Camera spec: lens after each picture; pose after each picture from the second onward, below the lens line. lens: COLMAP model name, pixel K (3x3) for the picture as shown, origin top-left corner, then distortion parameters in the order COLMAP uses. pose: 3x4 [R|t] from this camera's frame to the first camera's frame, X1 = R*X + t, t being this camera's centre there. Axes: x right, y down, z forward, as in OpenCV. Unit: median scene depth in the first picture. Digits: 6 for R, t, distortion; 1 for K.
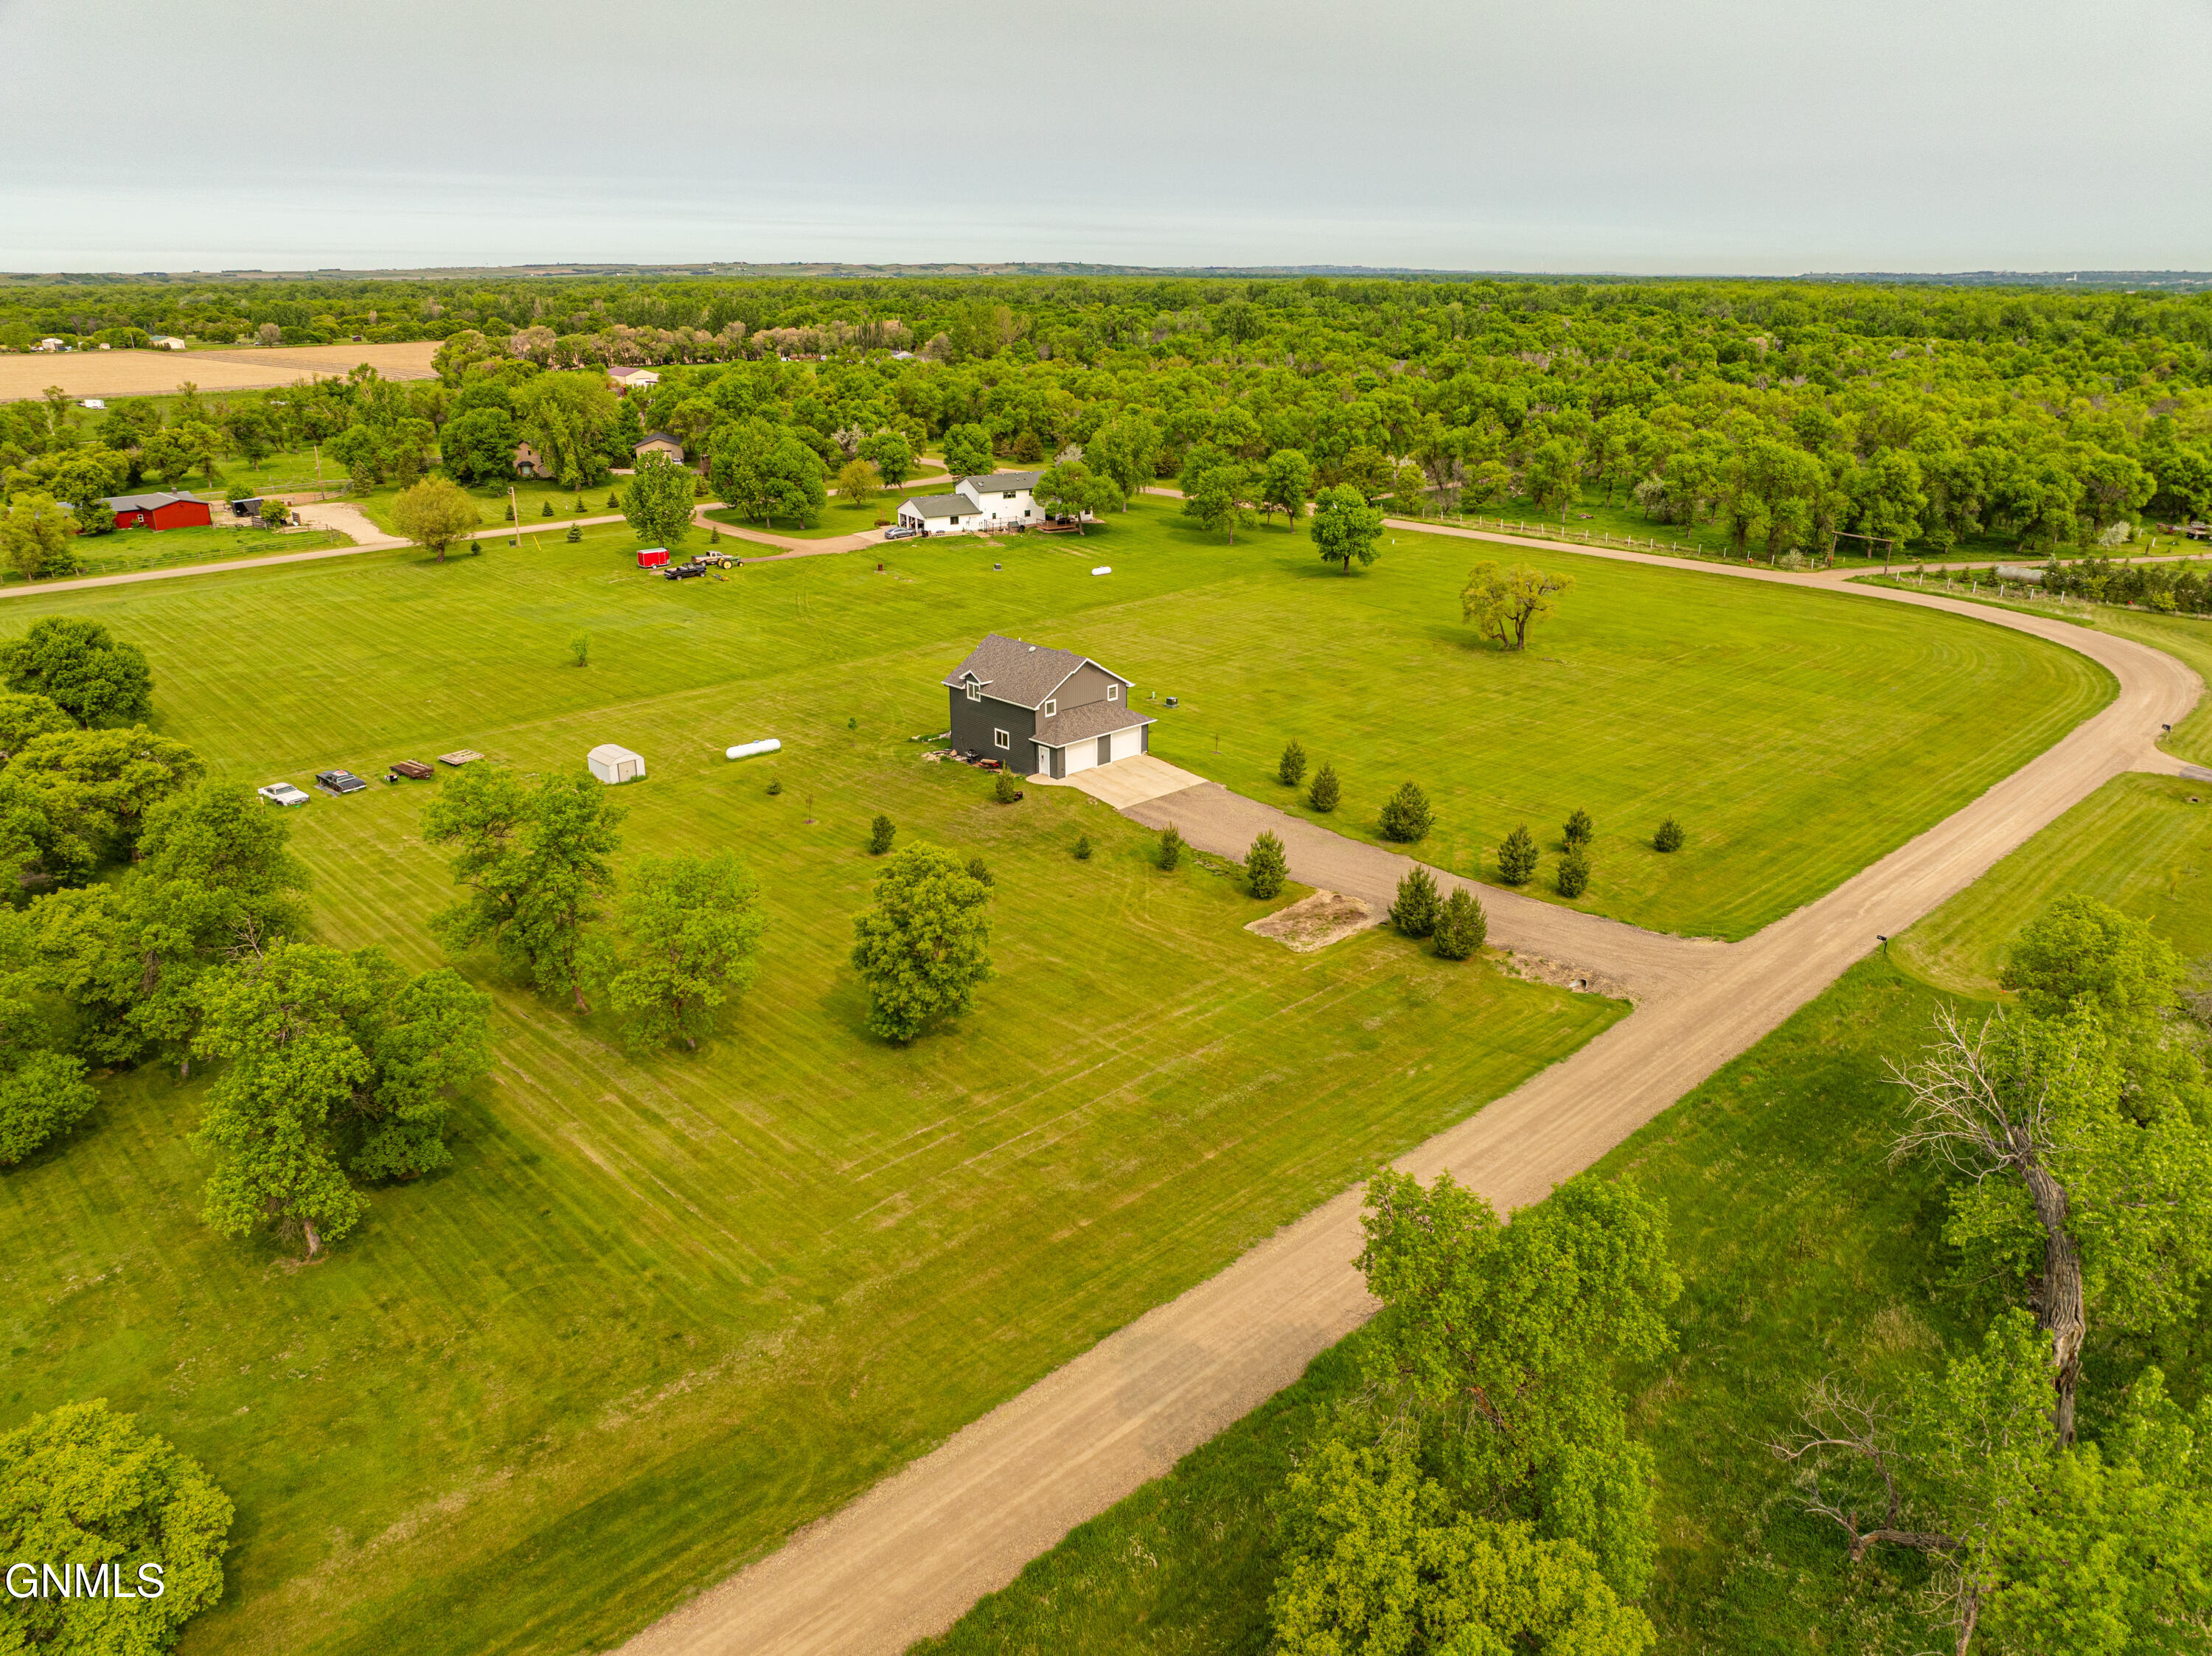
lens RADIAL K [[1553.1, 0, 1112.3], [0, 1553.1, 831.6], [0, 0, 1]] dist [-0.038924, 0.002705]
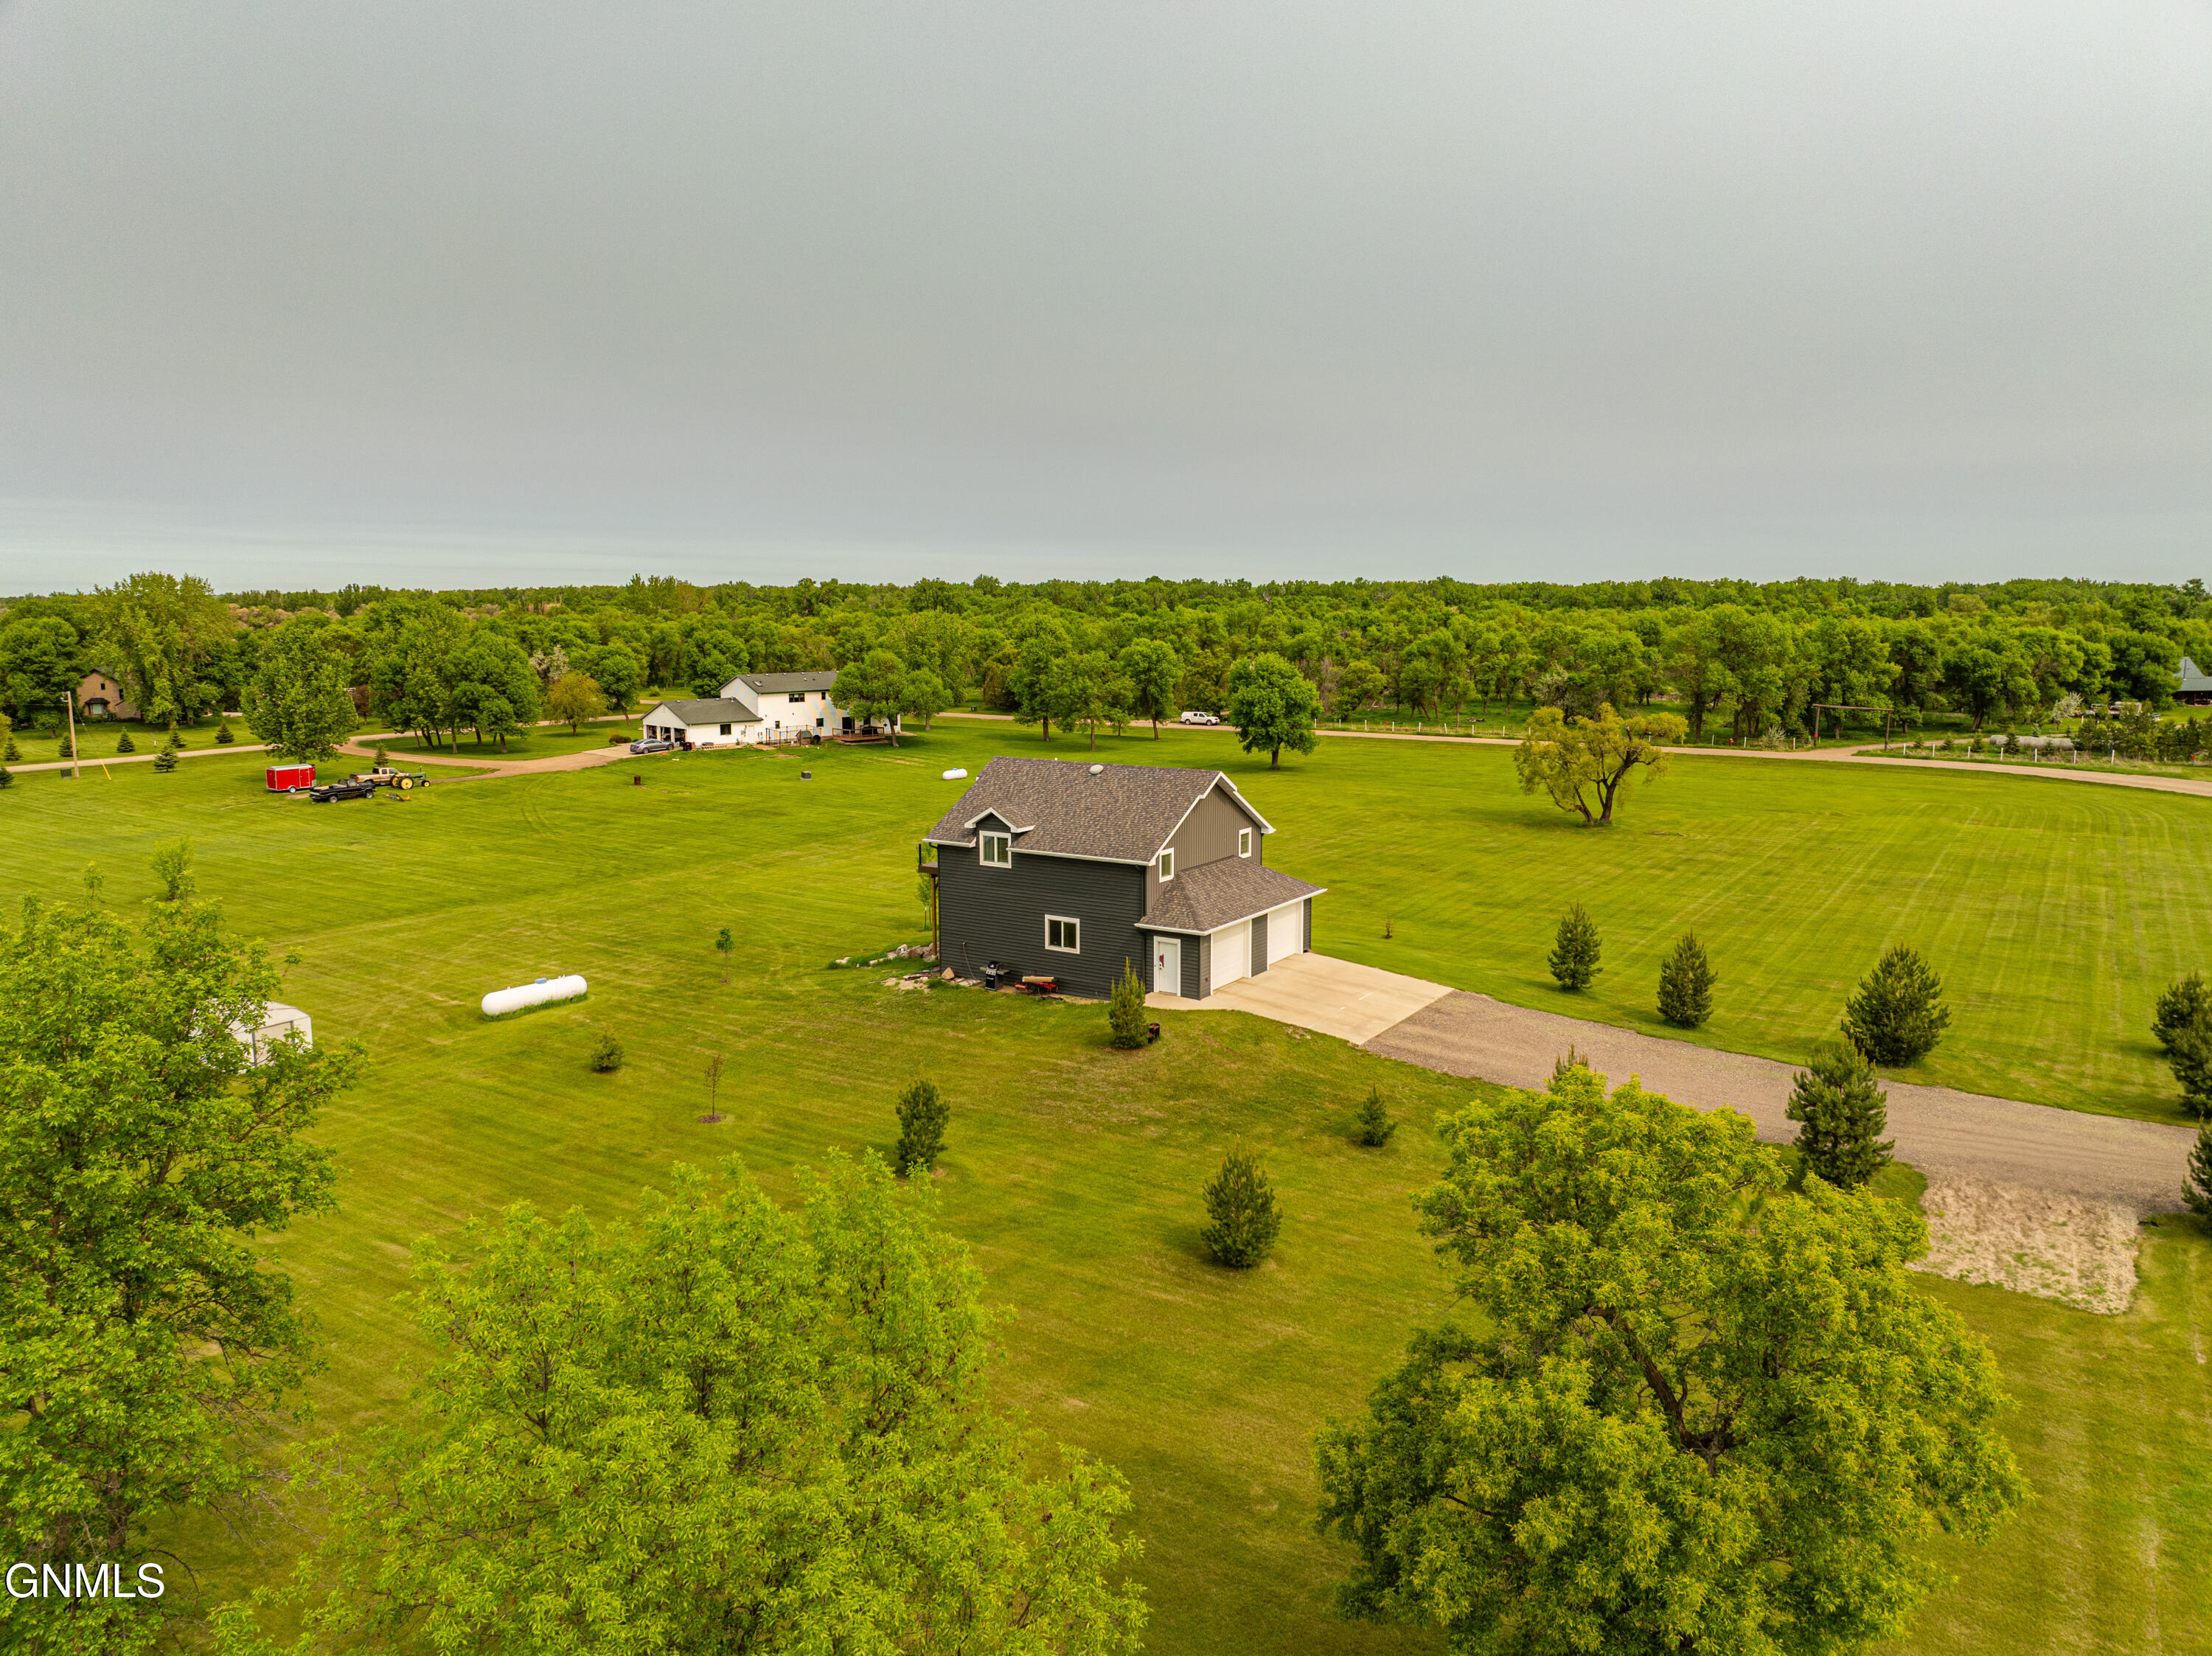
lens RADIAL K [[1553.1, 0, 1112.3], [0, 1553.1, 831.6], [0, 0, 1]] dist [-0.038924, 0.002705]
pose [[0.973950, -0.035019, 0.224042, -0.103592], [0.079023, 0.978485, -0.190583, 0.004157], [-0.212548, 0.203323, 0.955763, 0.300886]]
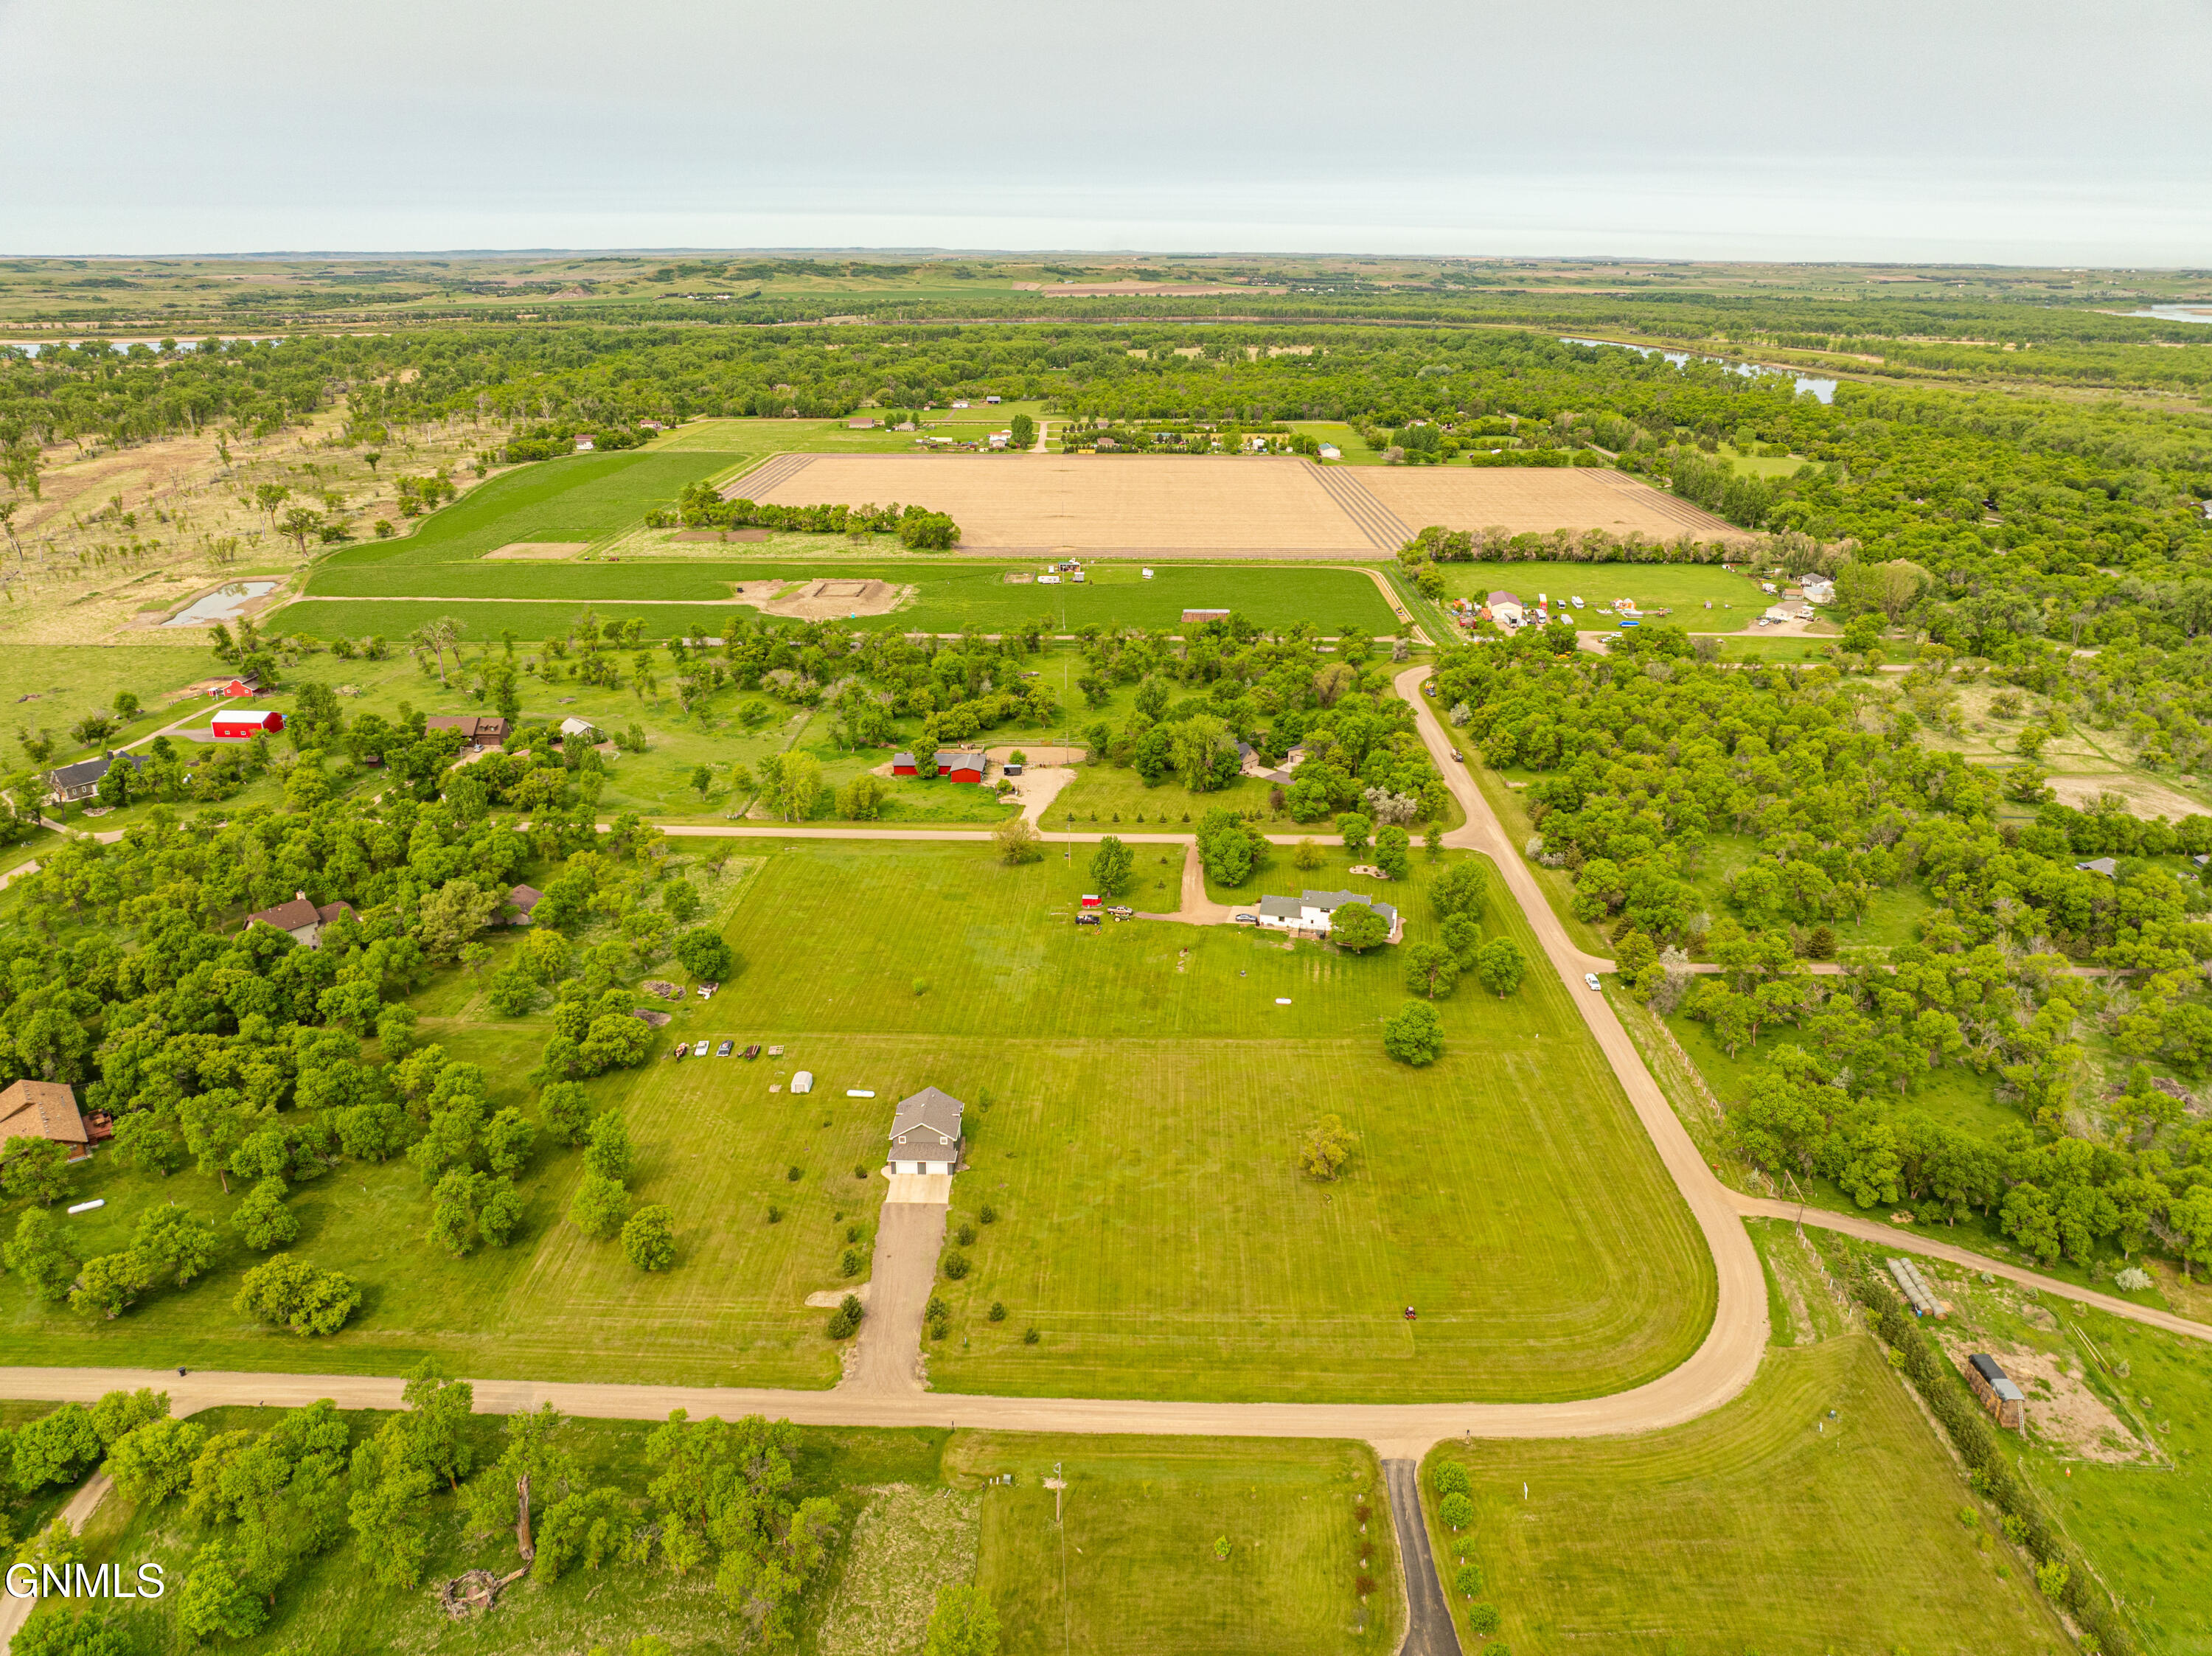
lens RADIAL K [[1553.1, 0, 1112.3], [0, 1553.1, 831.6], [0, 0, 1]] dist [-0.038924, 0.002705]
pose [[0.702650, 0.254928, -0.664300, 0.857818], [-0.248277, 0.962777, 0.106859, -0.460784], [0.666814, 0.089846, 0.739788, -0.233351]]
